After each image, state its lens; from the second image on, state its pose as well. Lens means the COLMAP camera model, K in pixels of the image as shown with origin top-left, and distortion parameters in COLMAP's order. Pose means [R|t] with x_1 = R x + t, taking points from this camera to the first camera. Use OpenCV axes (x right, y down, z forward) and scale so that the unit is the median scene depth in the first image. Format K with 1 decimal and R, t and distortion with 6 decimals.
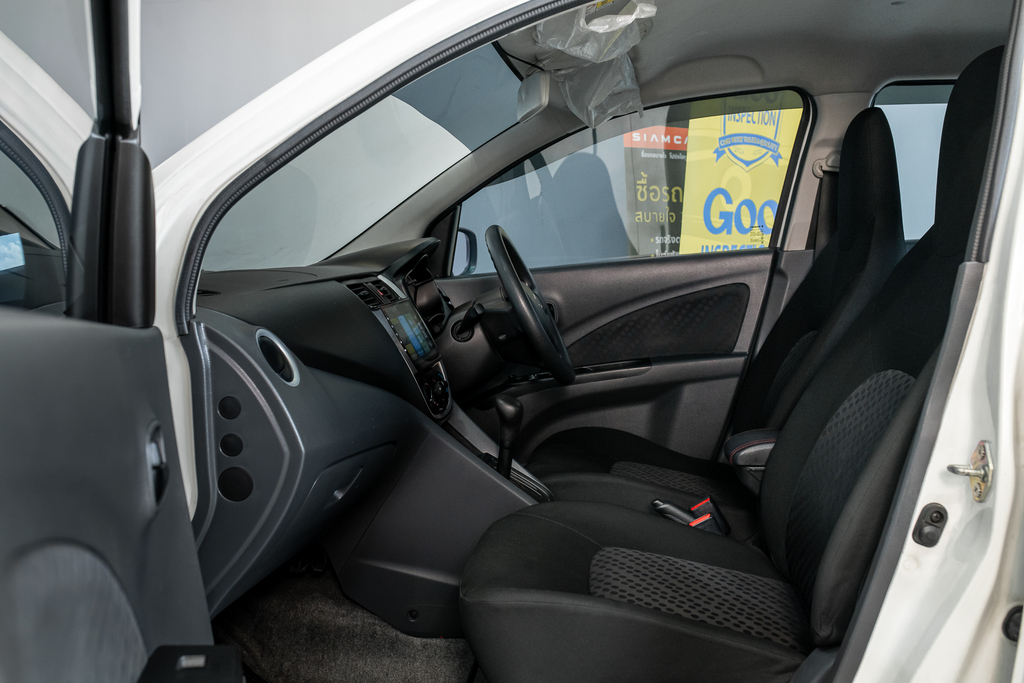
lens RADIAL K [[997.8, 0, 563.5], [0, 997.8, 340.8], [0, 0, 1]] dist [-0.014798, -0.005817]
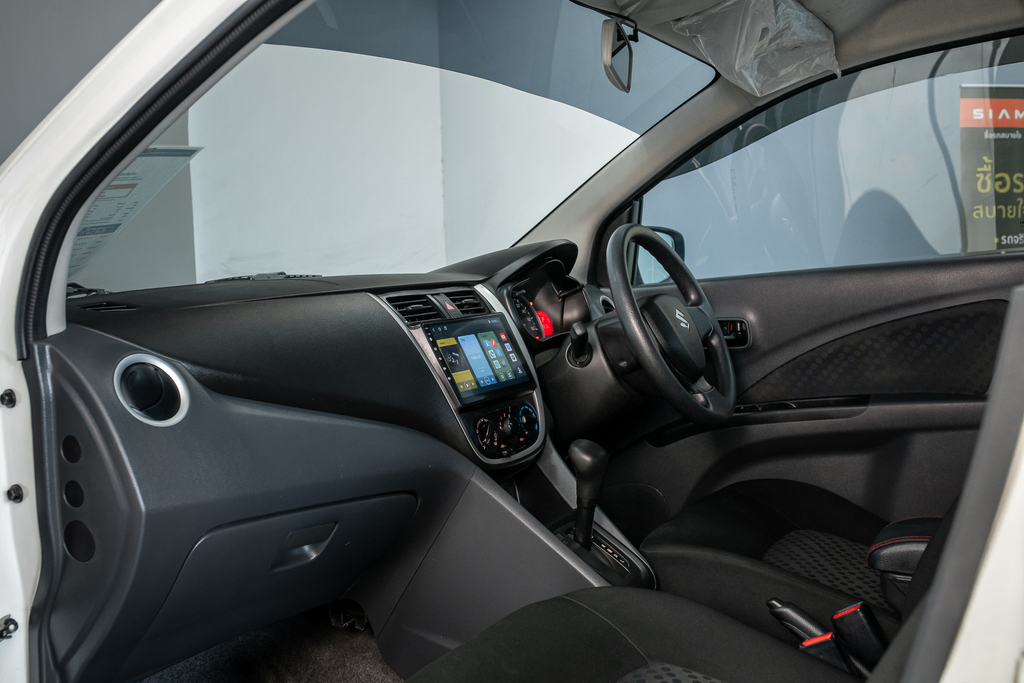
lens RADIAL K [[997.8, 0, 563.5], [0, 997.8, 340.8], [0, 0, 1]] dist [-0.014798, -0.005817]
pose [[0.909381, 0.035172, -0.414475, 0.189595], [-0.035591, 0.999344, 0.006714, -0.021501], [0.414439, 0.008646, 0.910036, 0.210211]]
